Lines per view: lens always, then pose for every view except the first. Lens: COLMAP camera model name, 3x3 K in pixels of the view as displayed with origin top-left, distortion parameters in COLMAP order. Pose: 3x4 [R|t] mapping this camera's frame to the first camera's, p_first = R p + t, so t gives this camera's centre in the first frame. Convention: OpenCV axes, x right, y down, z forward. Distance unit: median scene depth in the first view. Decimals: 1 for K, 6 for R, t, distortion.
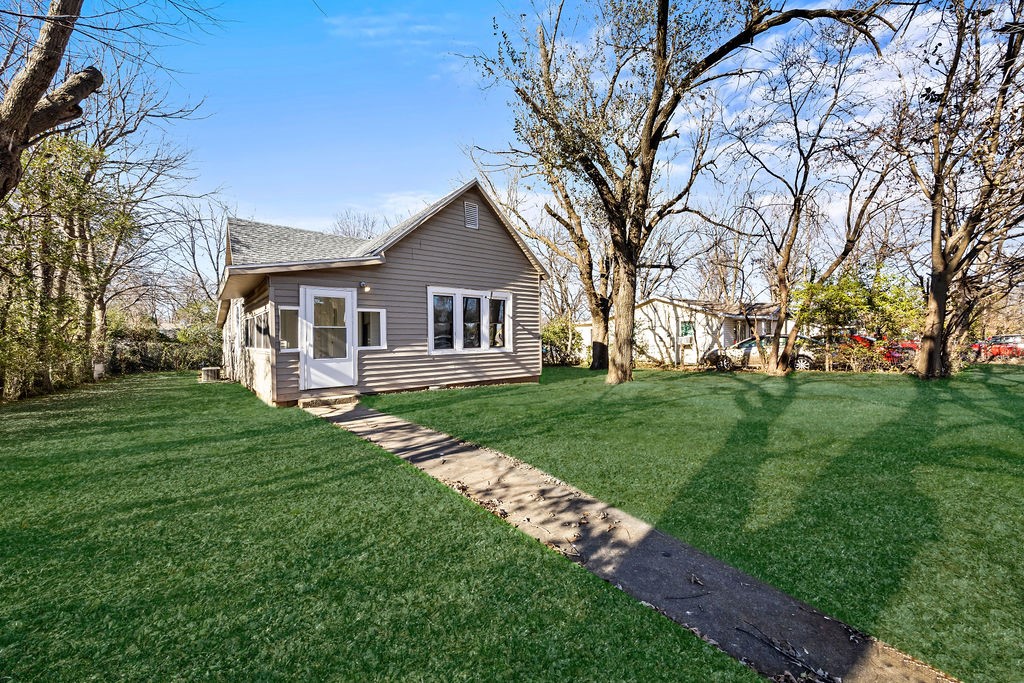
lens RADIAL K [[391.1, 0, 510.7], [0, 391.1, 338.3], [0, 0, 1]] dist [-0.002906, 0.000860]
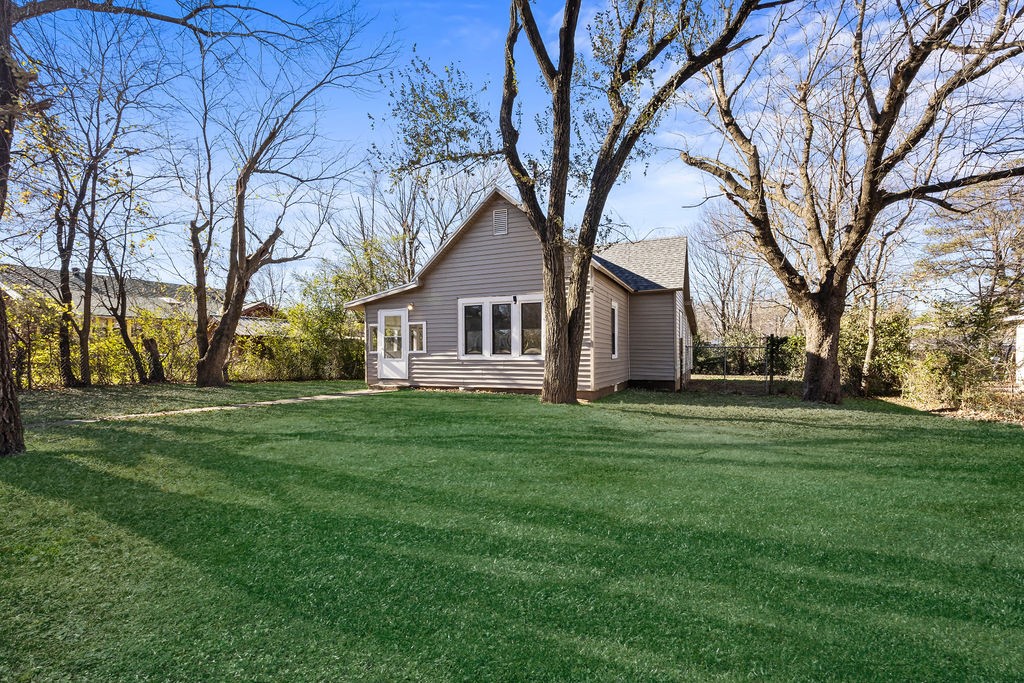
lens RADIAL K [[443.3, 0, 509.5], [0, 443.3, 351.4], [0, 0, 1]] dist [-0.015426, 0.000479]
pose [[0.445300, 0.013625, -0.895278, 0.970447], [-0.003054, 0.999902, 0.013698, 0.001353], [0.895376, -0.003366, 0.445298, 0.538637]]
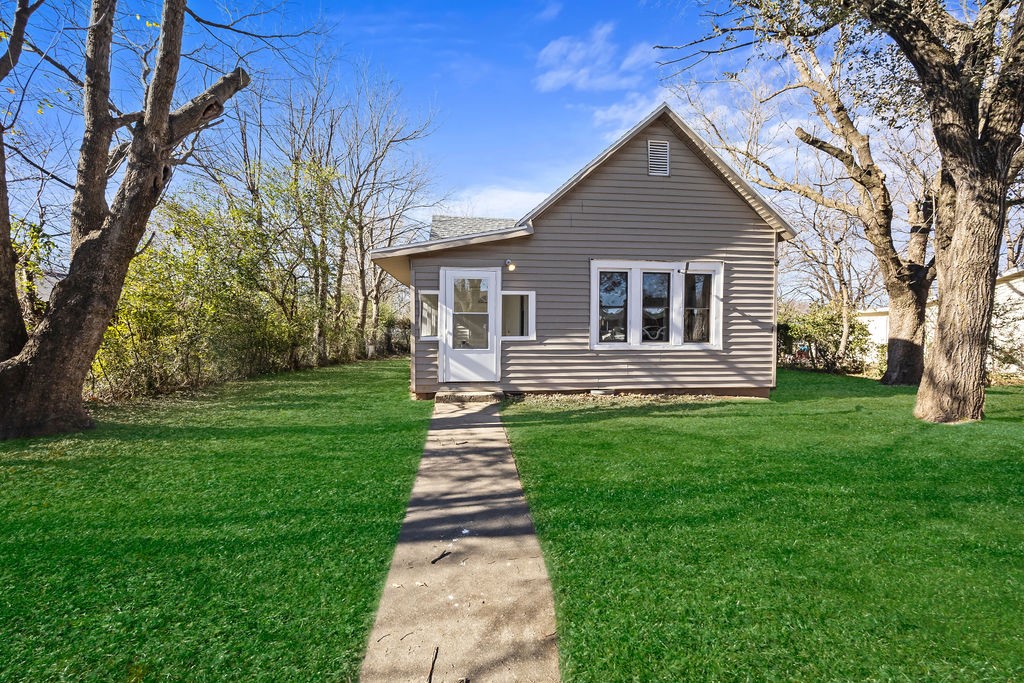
lens RADIAL K [[391.1, 0, 509.2], [0, 391.1, 339.1], [0, 0, 1]] dist [-0.002906, 0.000860]
pose [[0.836178, 0.027368, -0.547775, 0.075861], [-0.015072, 0.999524, 0.026931, 0.003706], [0.548251, -0.014263, 0.836192, 0.255002]]
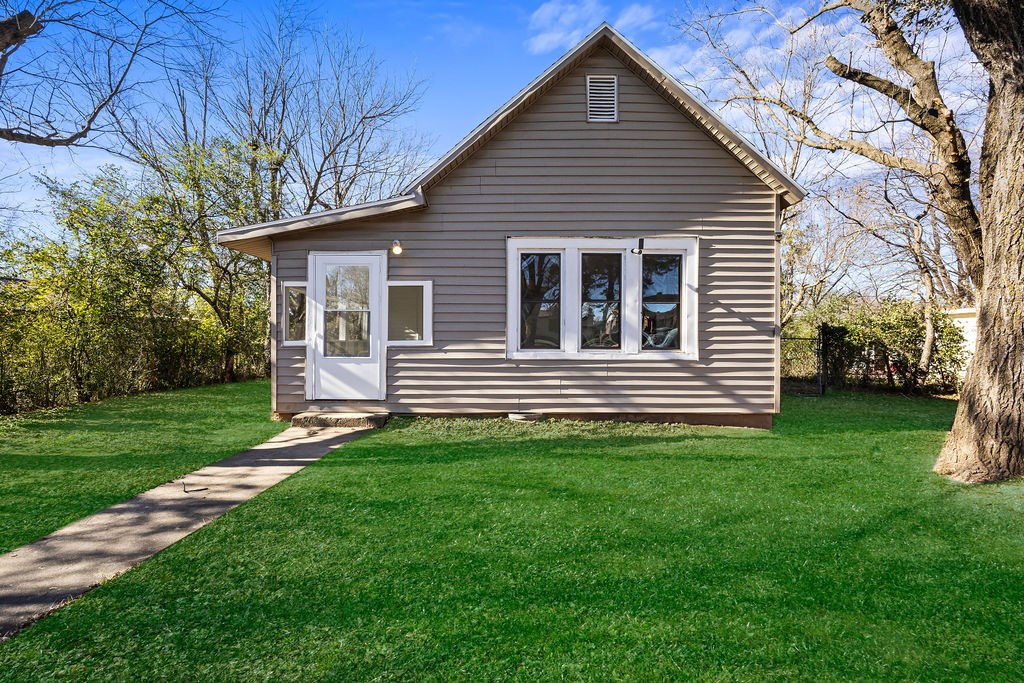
lens RADIAL K [[443.3, 0, 513.2], [0, 443.3, 337.9], [0, 0, 1]] dist [-0.015426, 0.000479]
pose [[0.768902, 0.015552, -0.639177, 0.202190], [-0.014858, 0.999869, 0.006455, 0.007901], [0.639194, 0.004533, 0.769032, 0.487148]]
